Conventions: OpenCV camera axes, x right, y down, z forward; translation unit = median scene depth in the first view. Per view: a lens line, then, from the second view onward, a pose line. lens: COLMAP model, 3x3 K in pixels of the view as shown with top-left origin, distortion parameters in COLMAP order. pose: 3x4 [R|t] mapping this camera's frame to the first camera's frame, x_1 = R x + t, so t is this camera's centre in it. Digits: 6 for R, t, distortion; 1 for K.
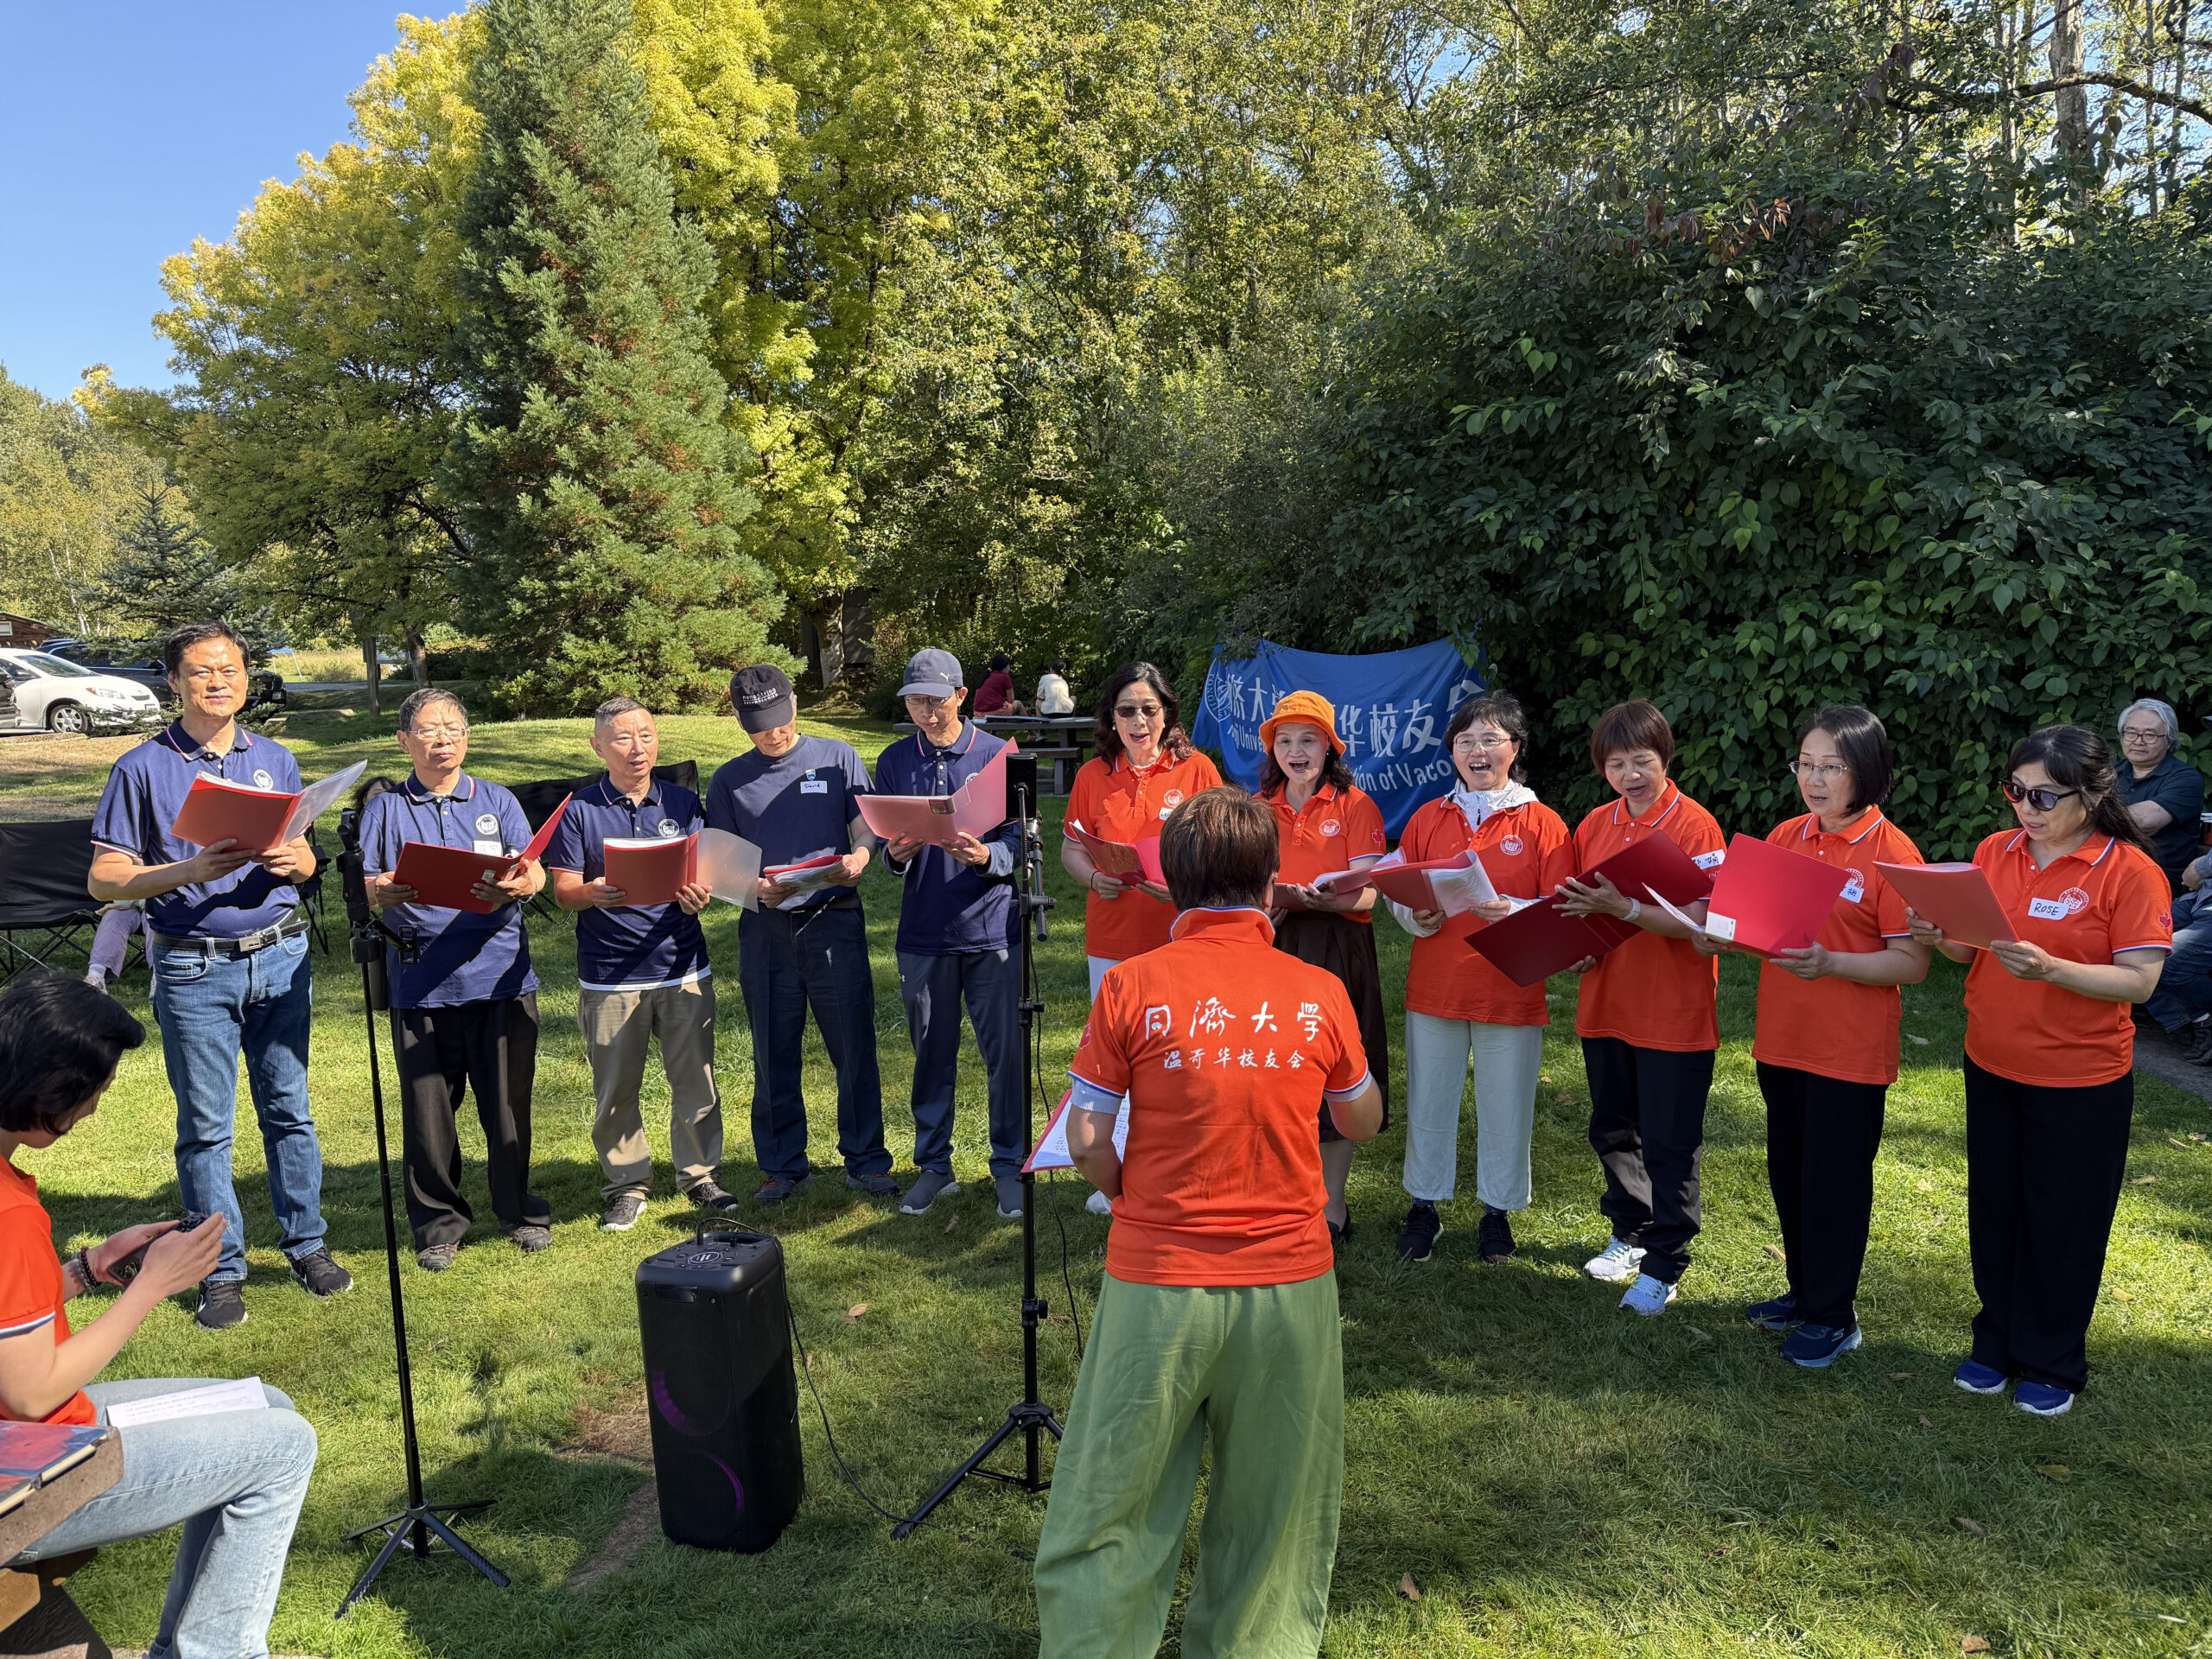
lens RADIAL K [[1536.9, 0, 1111.7], [0, 1536.9, 830.8], [0, 0, 1]] dist [0.000099, -0.001633]
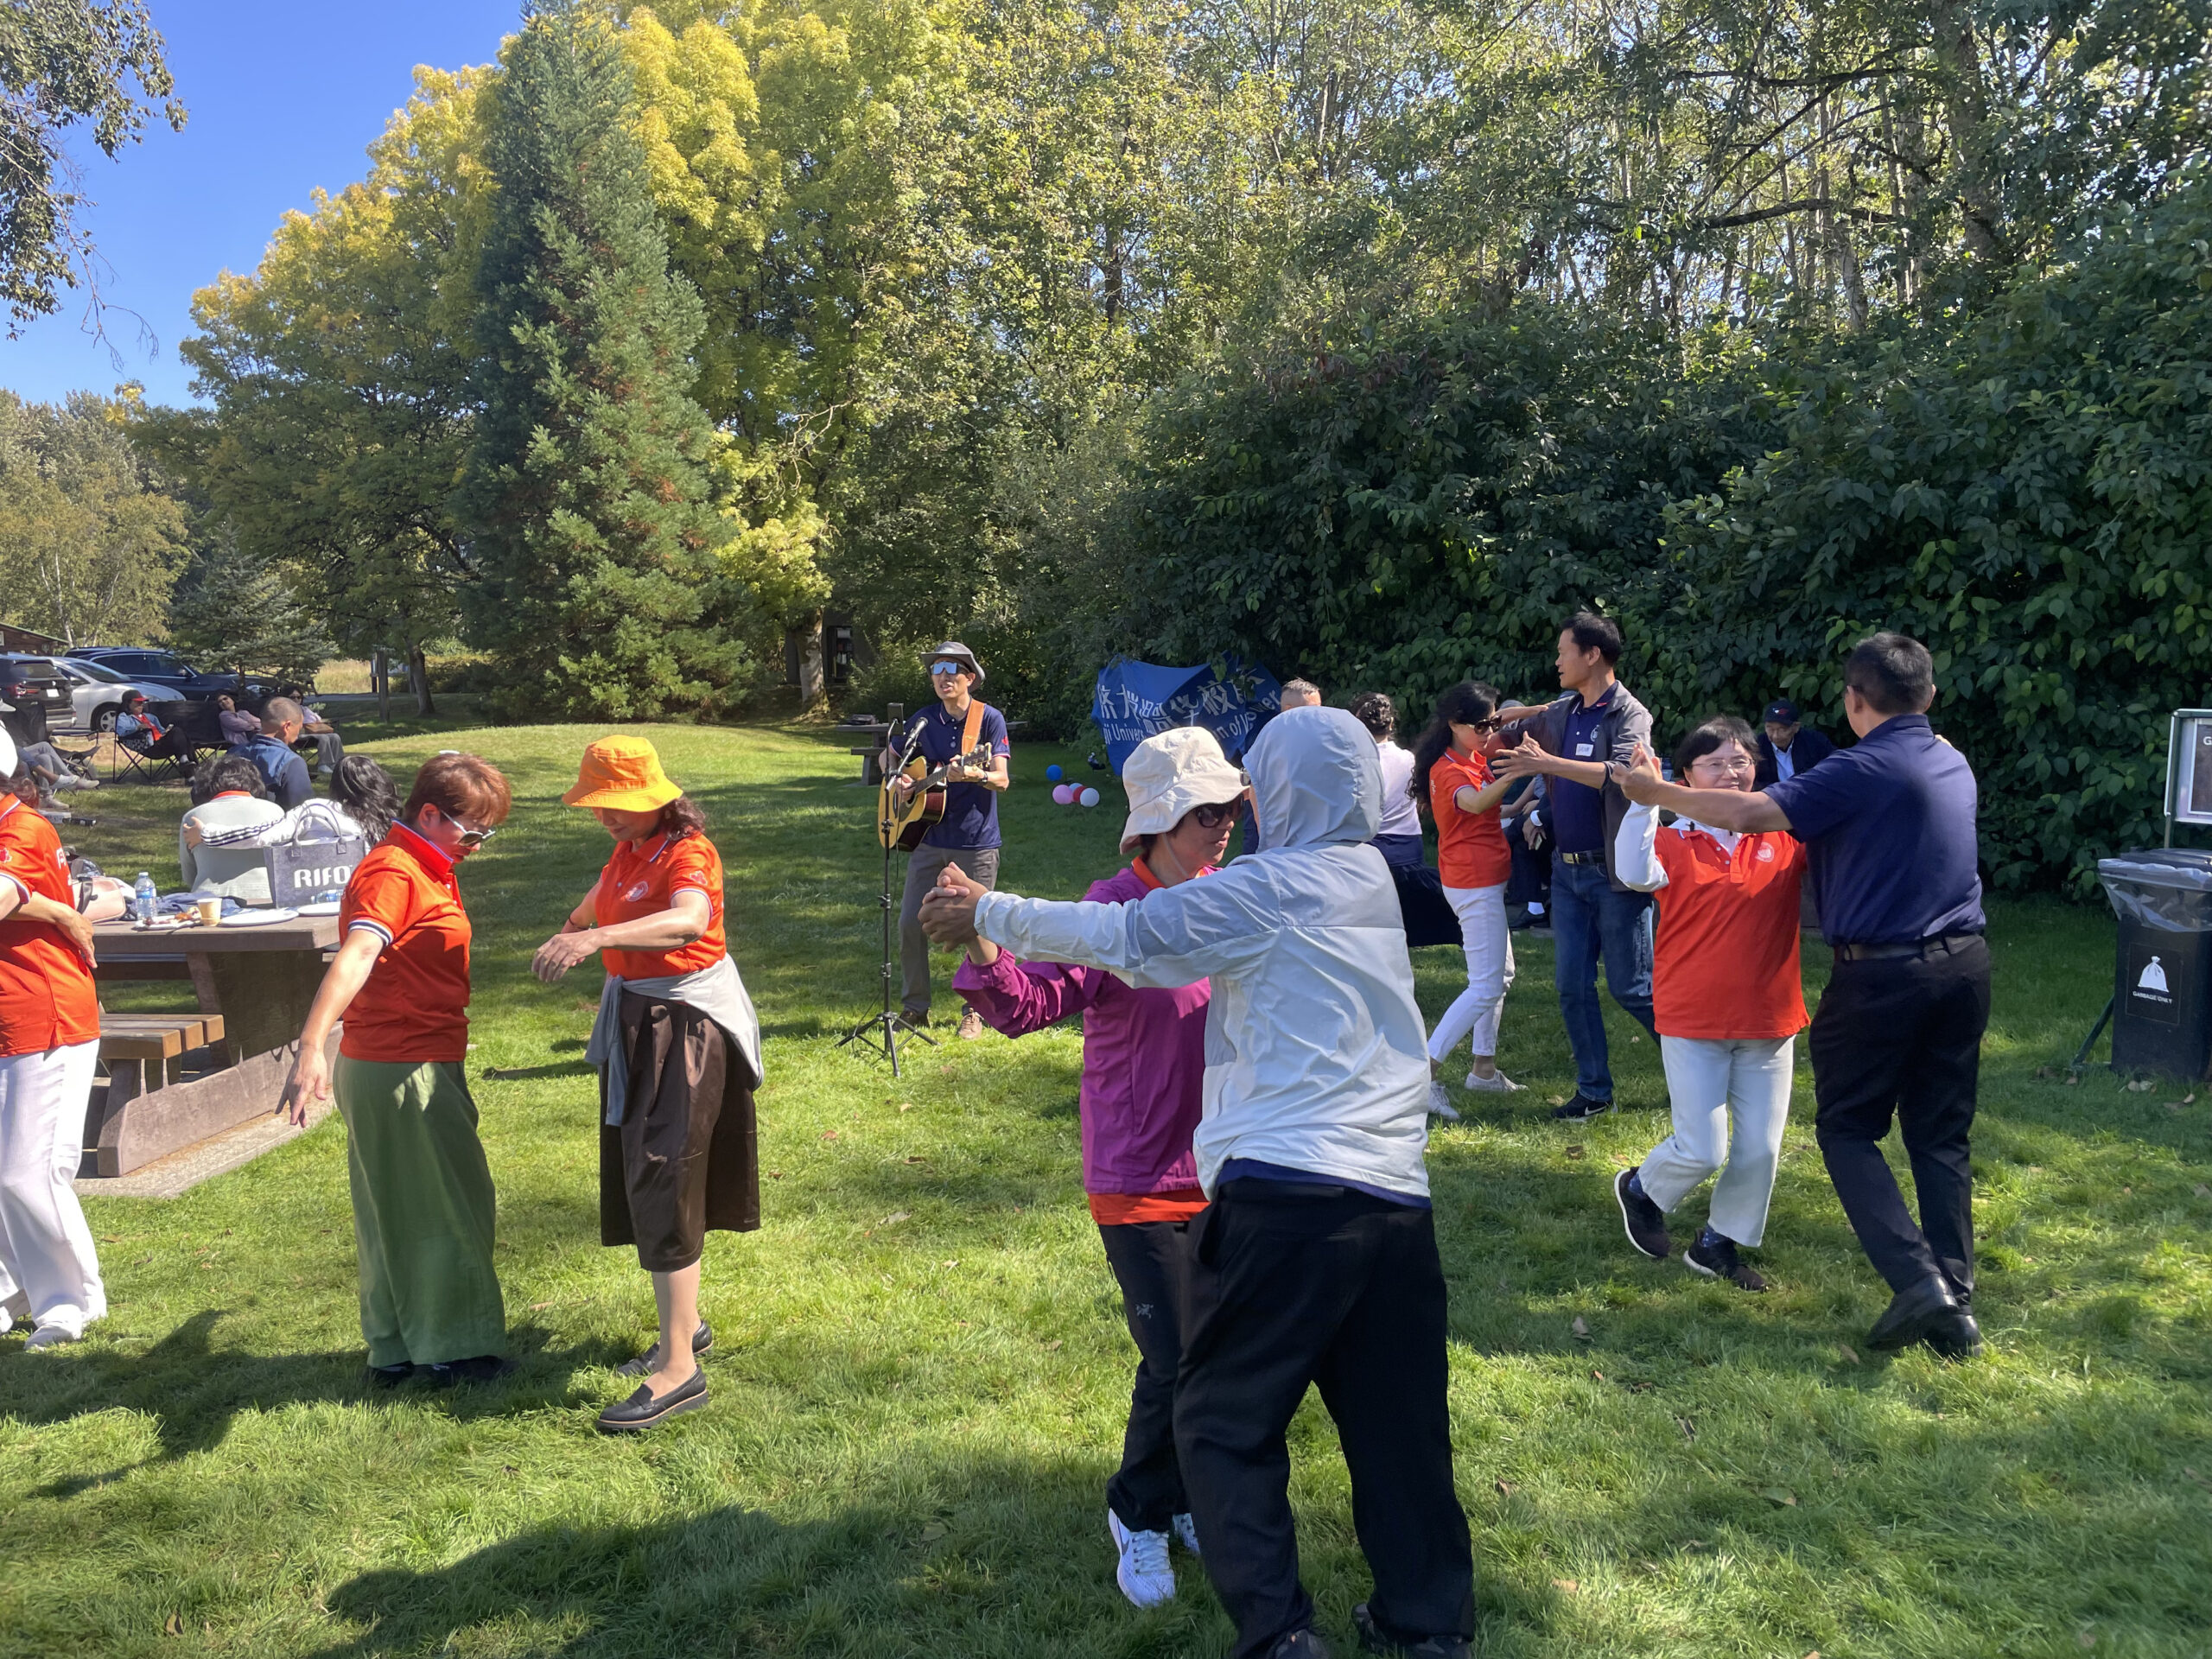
lens RADIAL K [[1686.1, 0, 1101.5], [0, 1686.1, 824.3], [0, 0, 1]] dist [-0.002563, 0.000237]
pose [[0.999783, 0.014544, -0.014897, 0.049591], [-0.014751, 0.999794, -0.013917, 0.008033], [0.014691, 0.014134, 0.999792, -0.195979]]
